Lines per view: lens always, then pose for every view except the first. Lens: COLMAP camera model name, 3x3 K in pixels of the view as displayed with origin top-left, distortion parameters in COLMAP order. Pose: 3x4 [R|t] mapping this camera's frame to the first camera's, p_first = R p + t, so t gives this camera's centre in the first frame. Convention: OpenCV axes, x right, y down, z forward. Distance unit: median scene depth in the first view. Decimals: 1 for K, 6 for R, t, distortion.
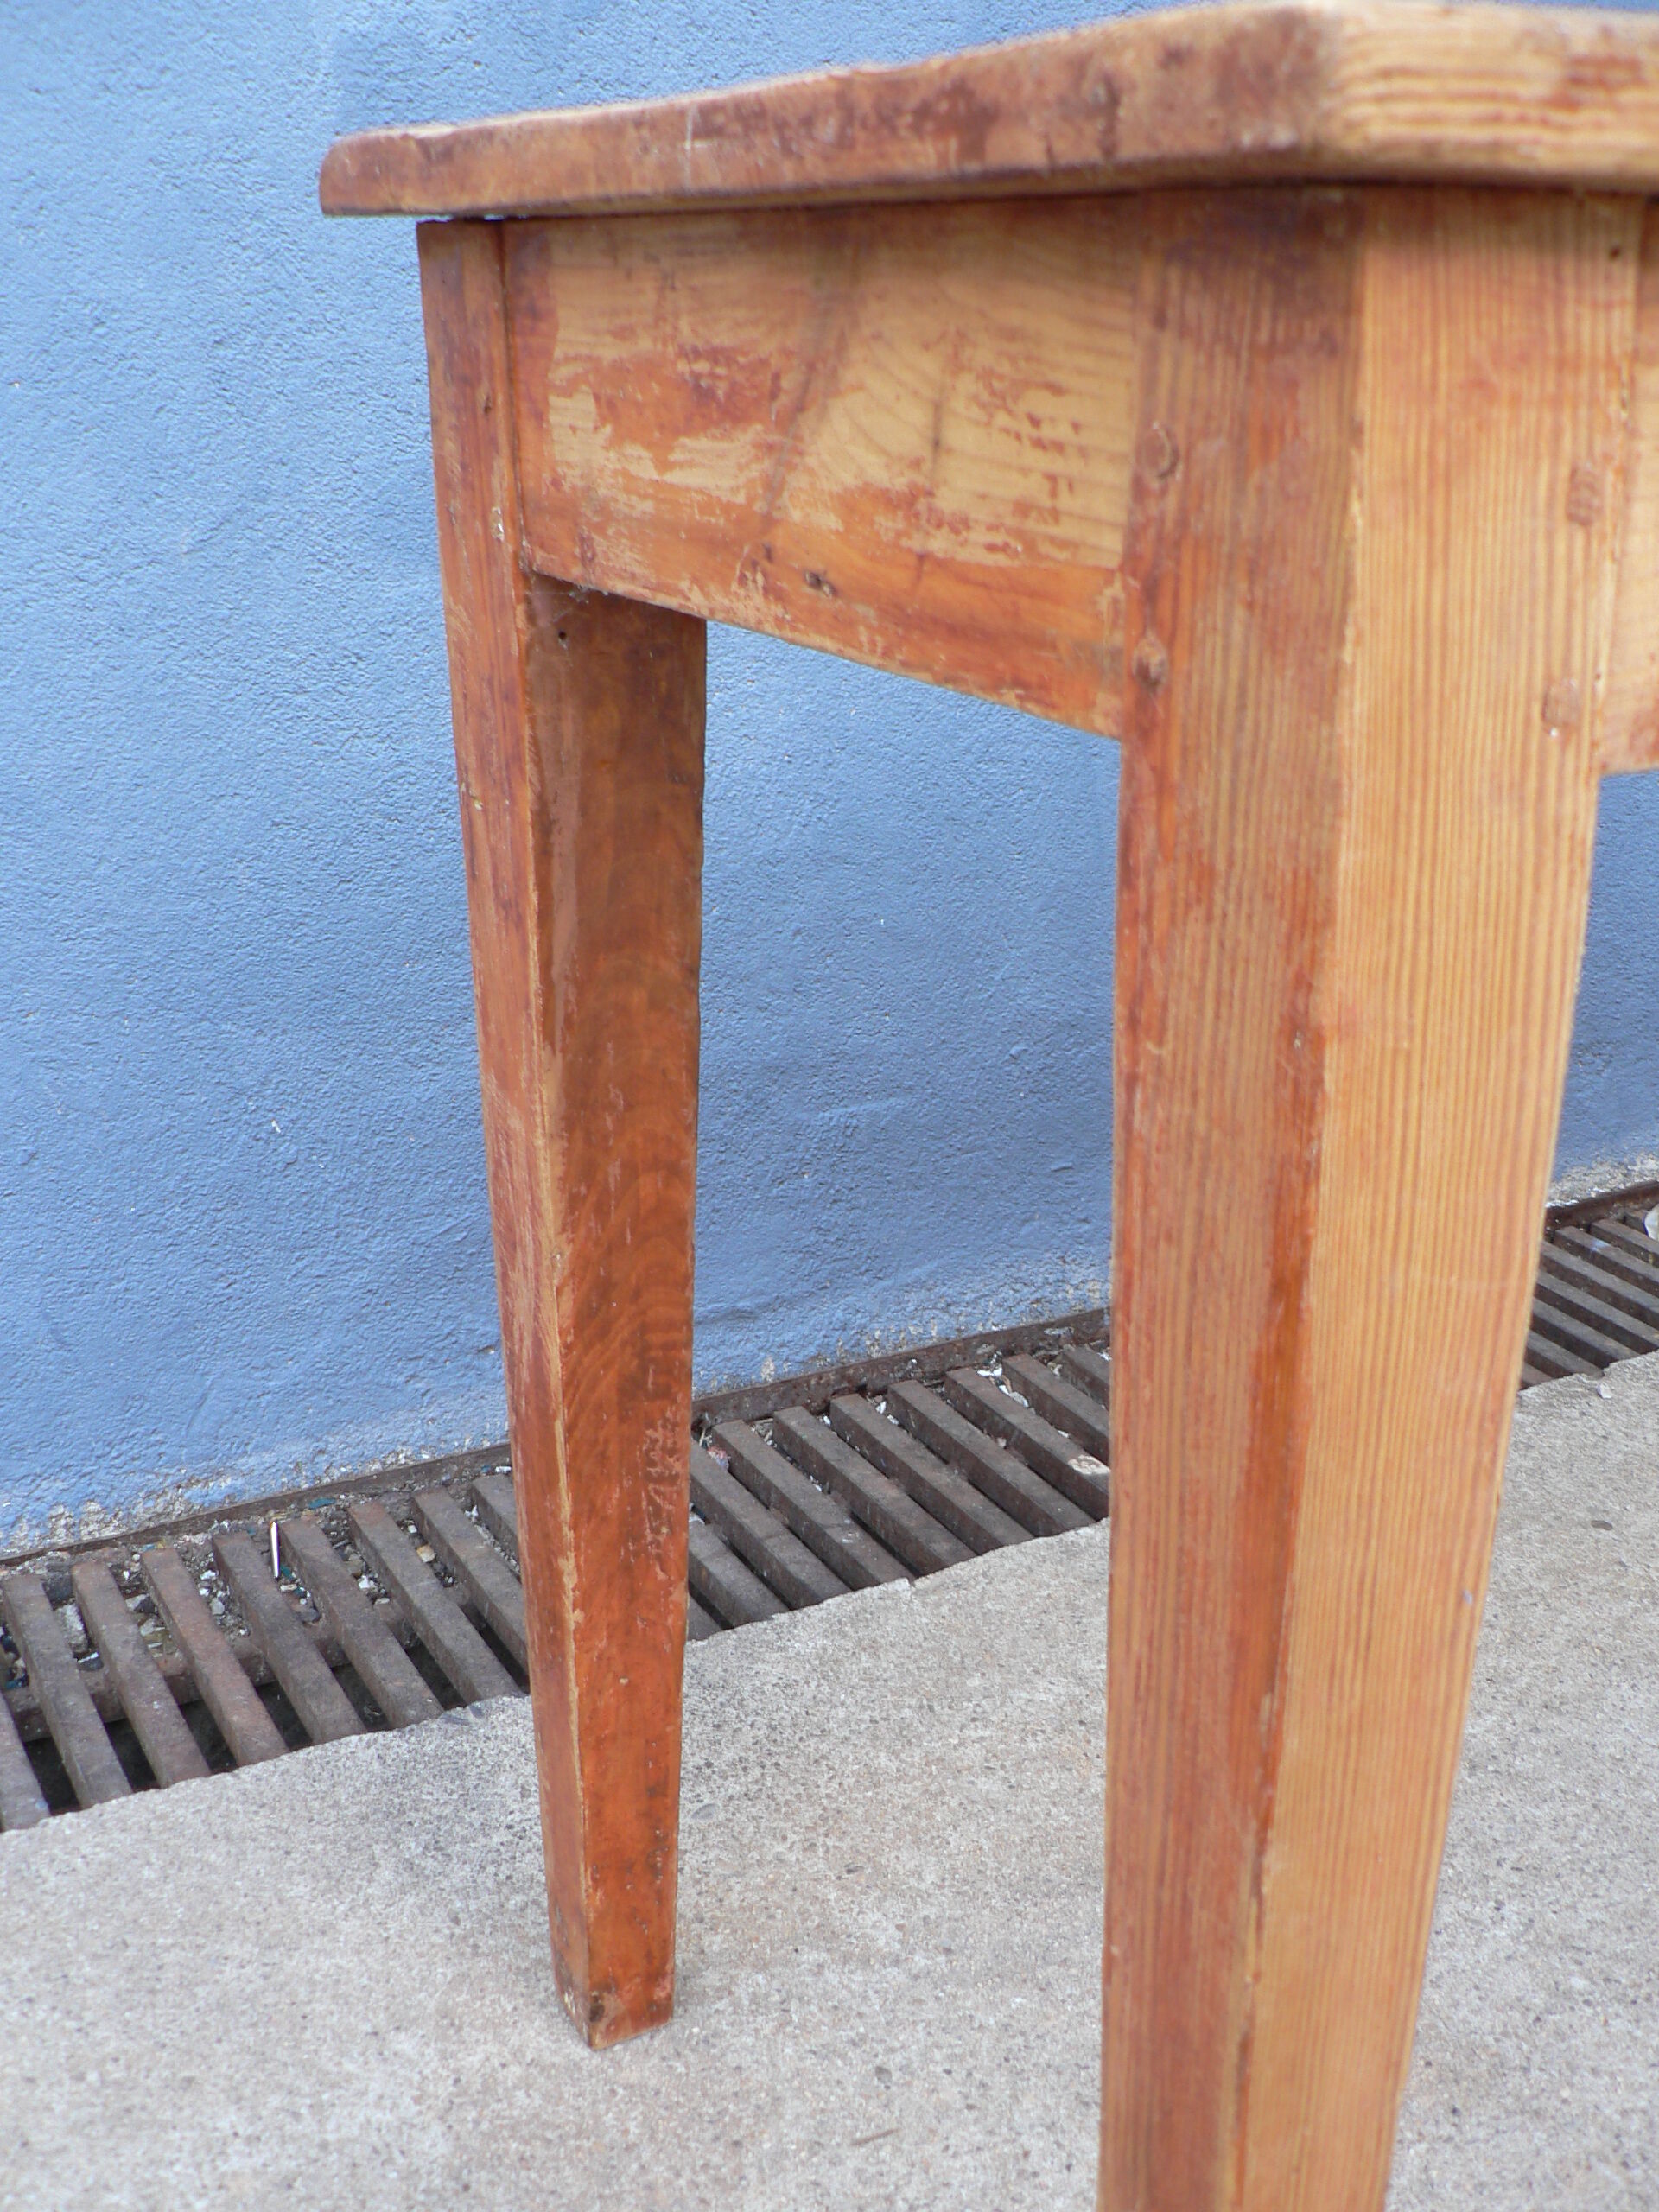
lens RADIAL K [[2412.2, 0, 786.7], [0, 2412.2, 1138.6], [0, 0, 1]] dist [-0.127683, 0.000000]
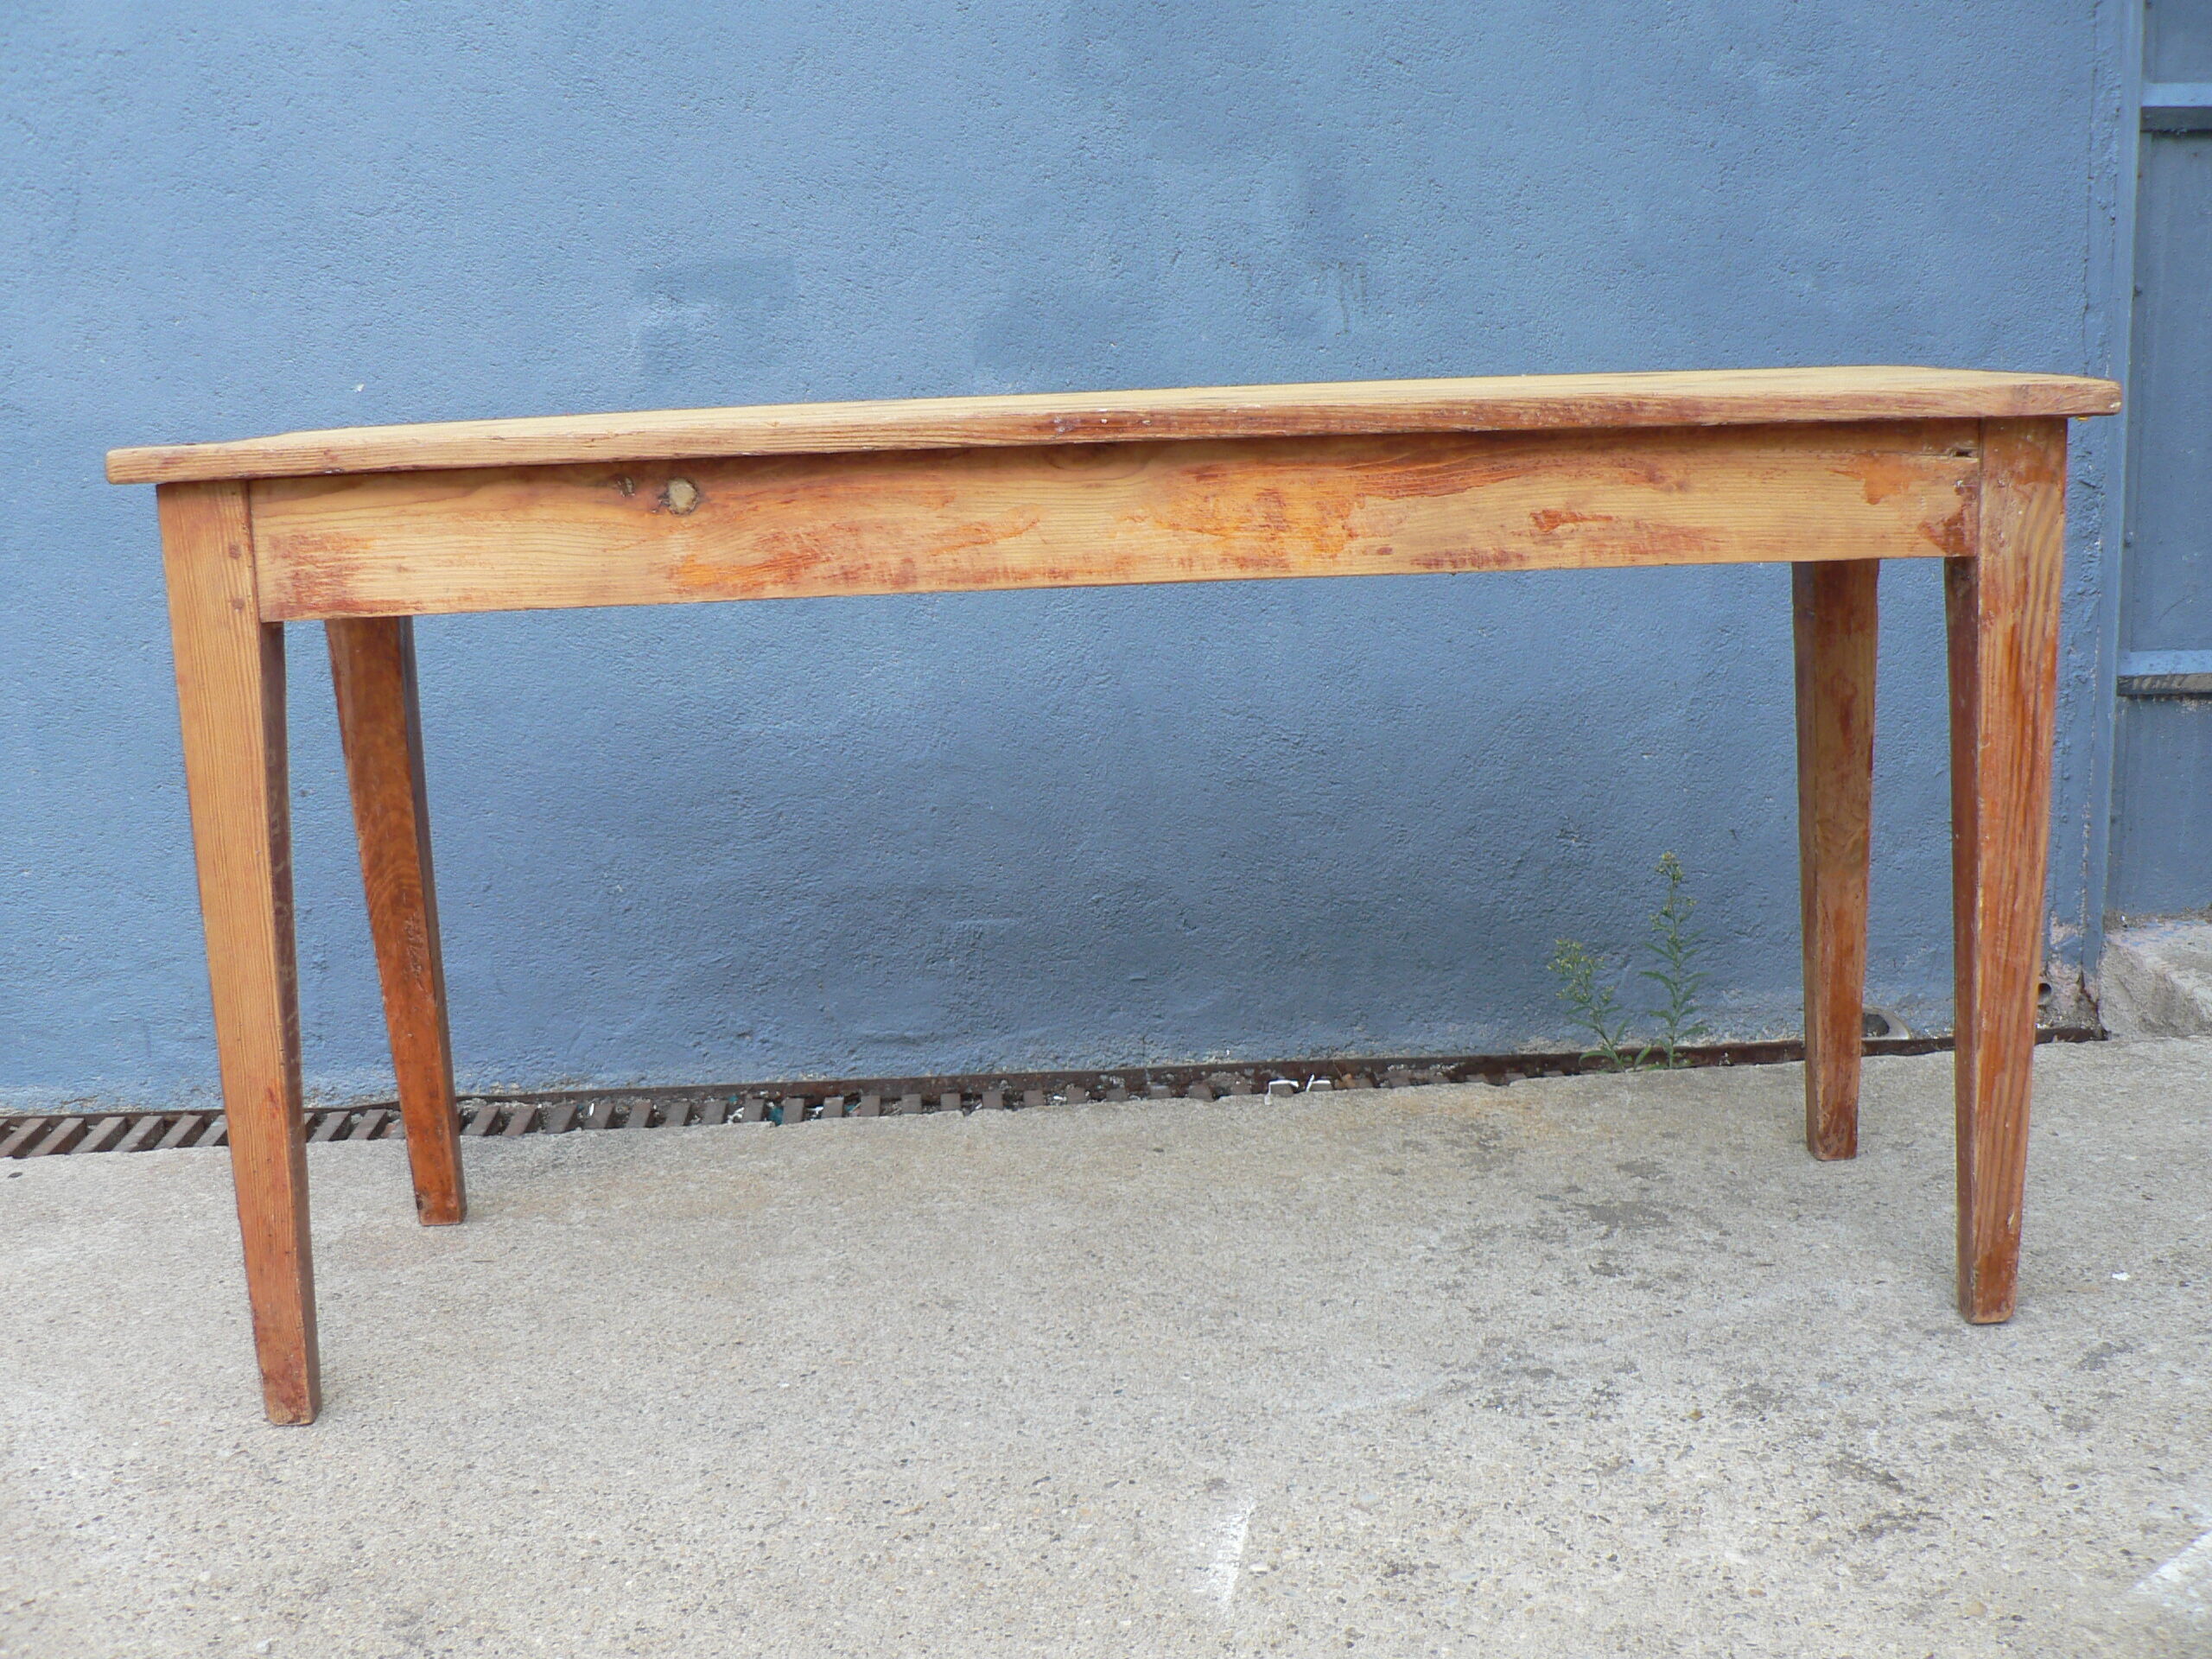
lens RADIAL K [[2412.2, 0, 1053.2], [0, 2412.2, 835.2], [0, 0, 1]] dist [-0.127683, 0.000000]
pose [[0.894265, 0.050217, -0.444712, 1.516104], [-0.117012, 0.985355, -0.124031, 0.242235], [0.431971, 0.162953, 0.887044, -0.851516]]
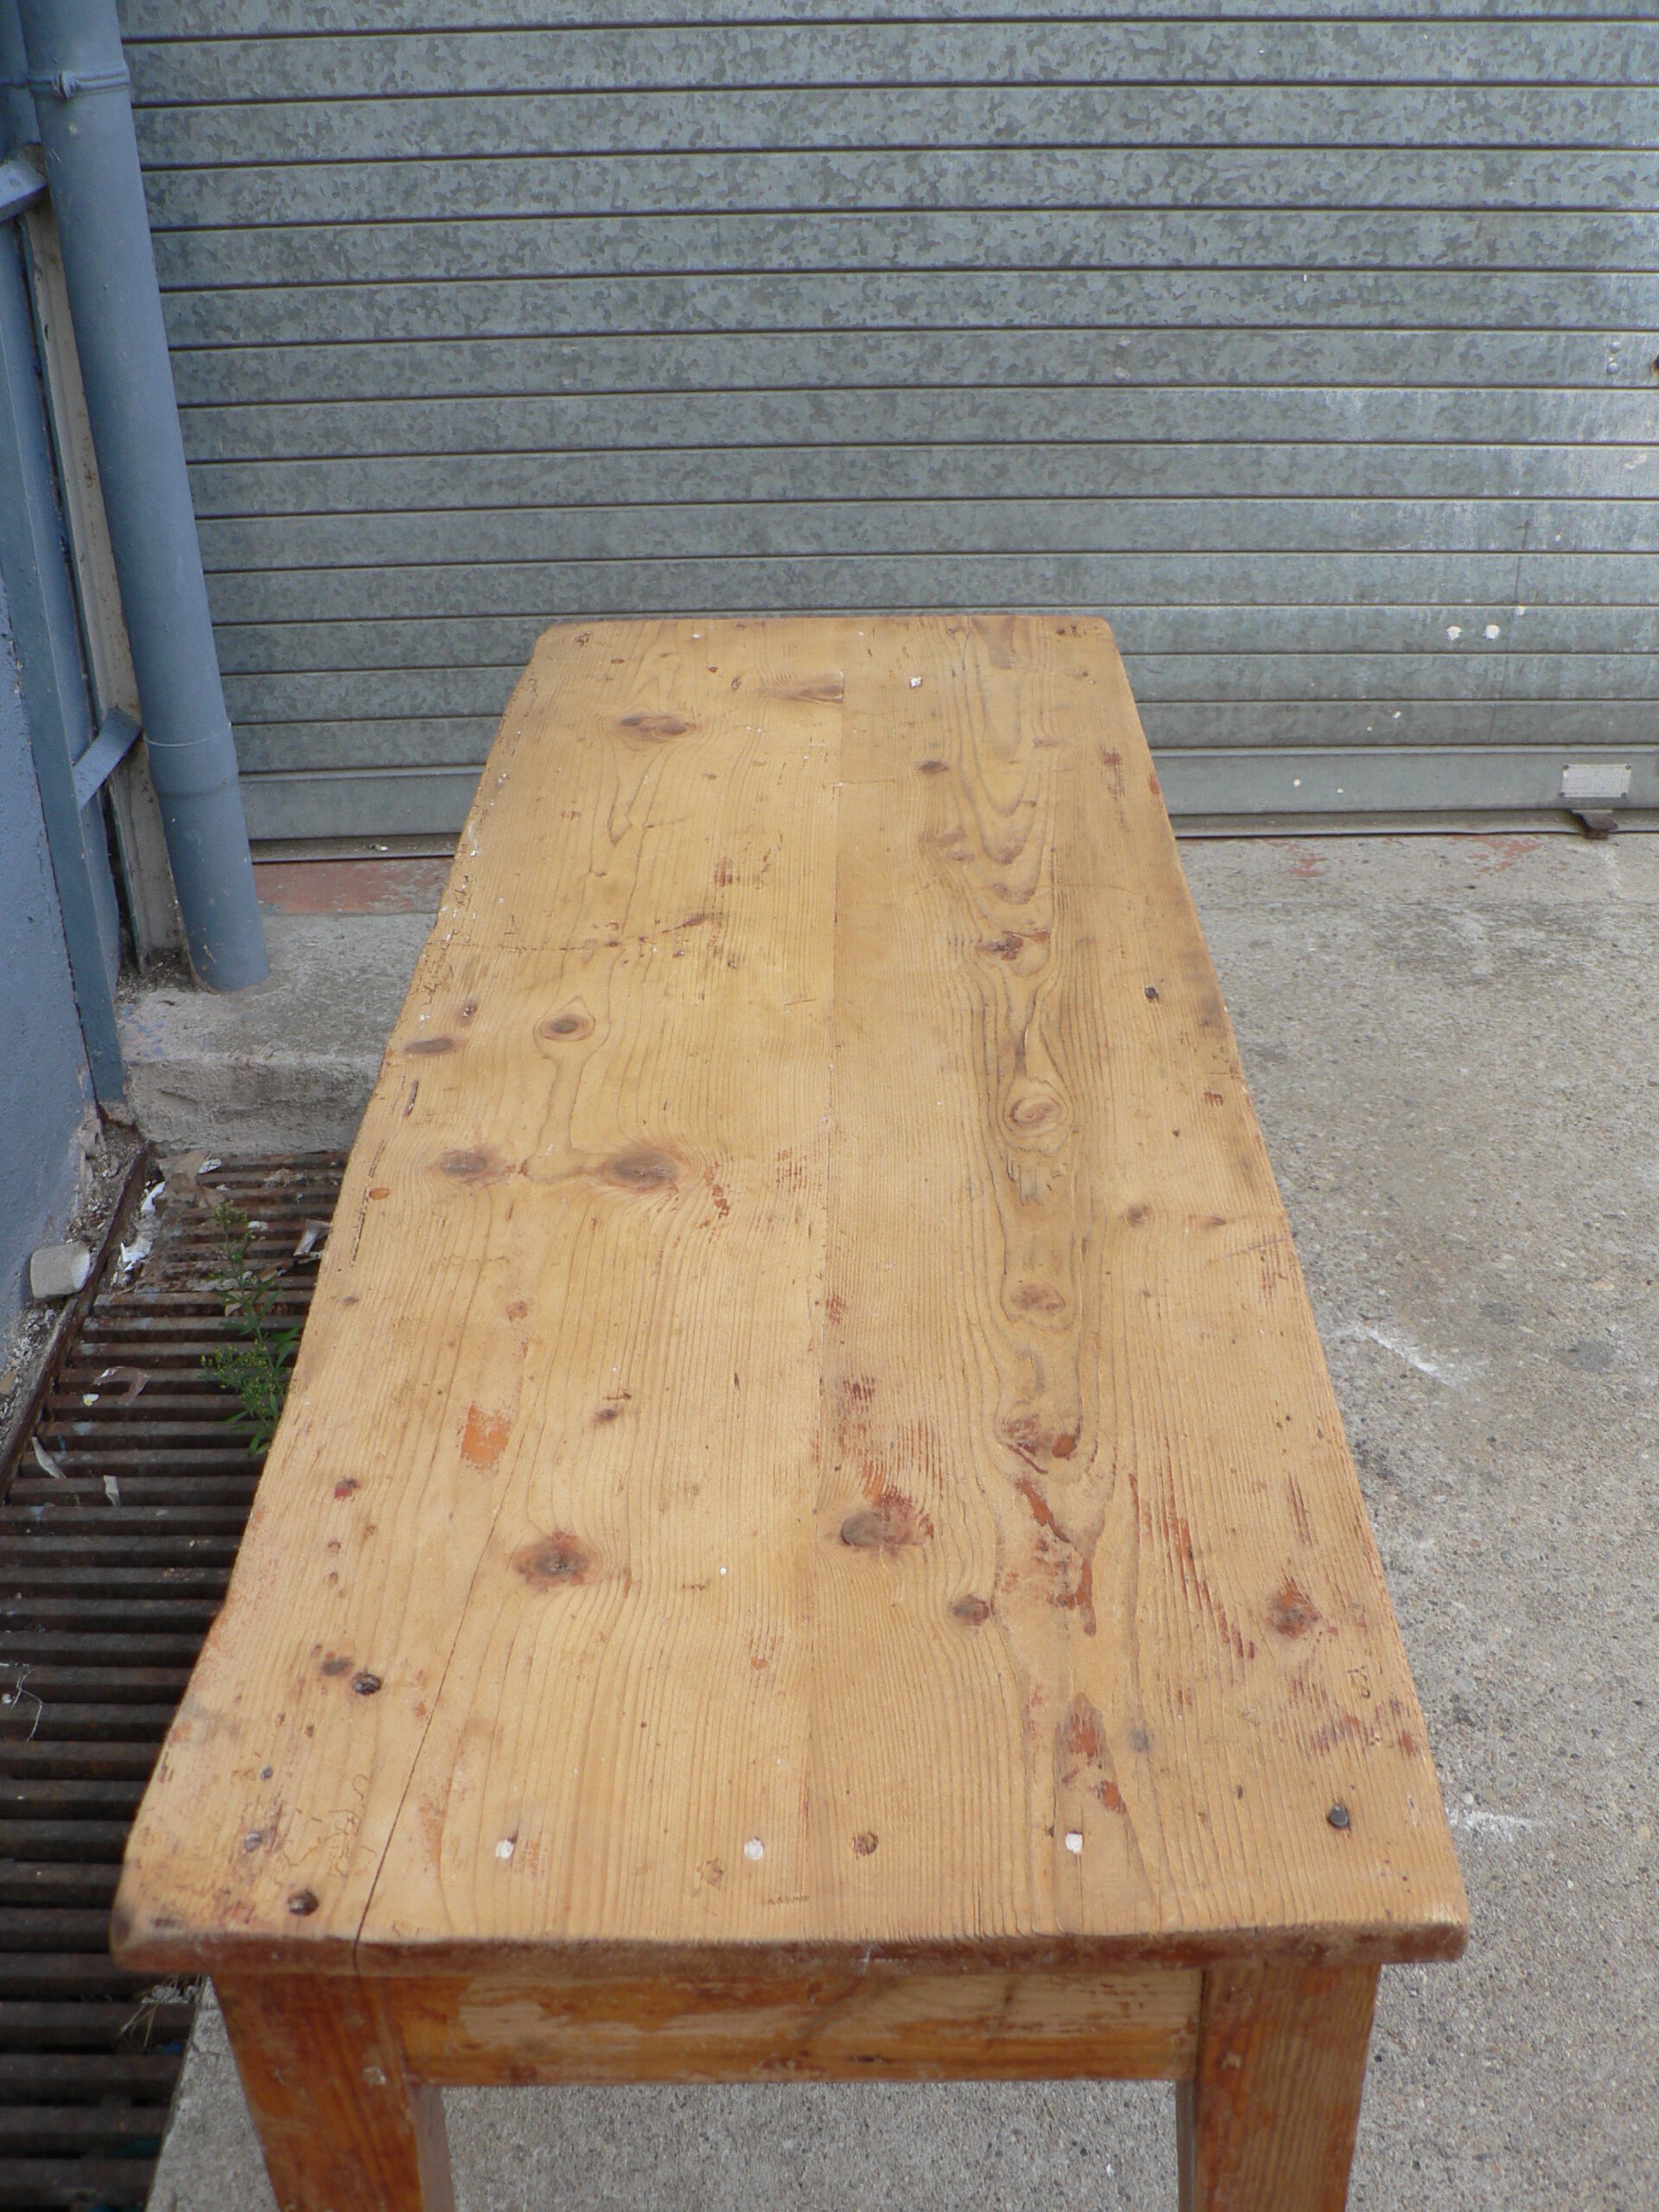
lens RADIAL K [[2412.2, 0, 837.8], [0, 2412.2, 1142.6], [0, 0, 1]] dist [-0.127683, 0.000000]
pose [[0.470544, -0.464703, 0.750093, -0.562947], [0.334299, 0.880598, 0.335844, -0.815501], [-0.816598, 0.092726, 0.569710, 0.013954]]
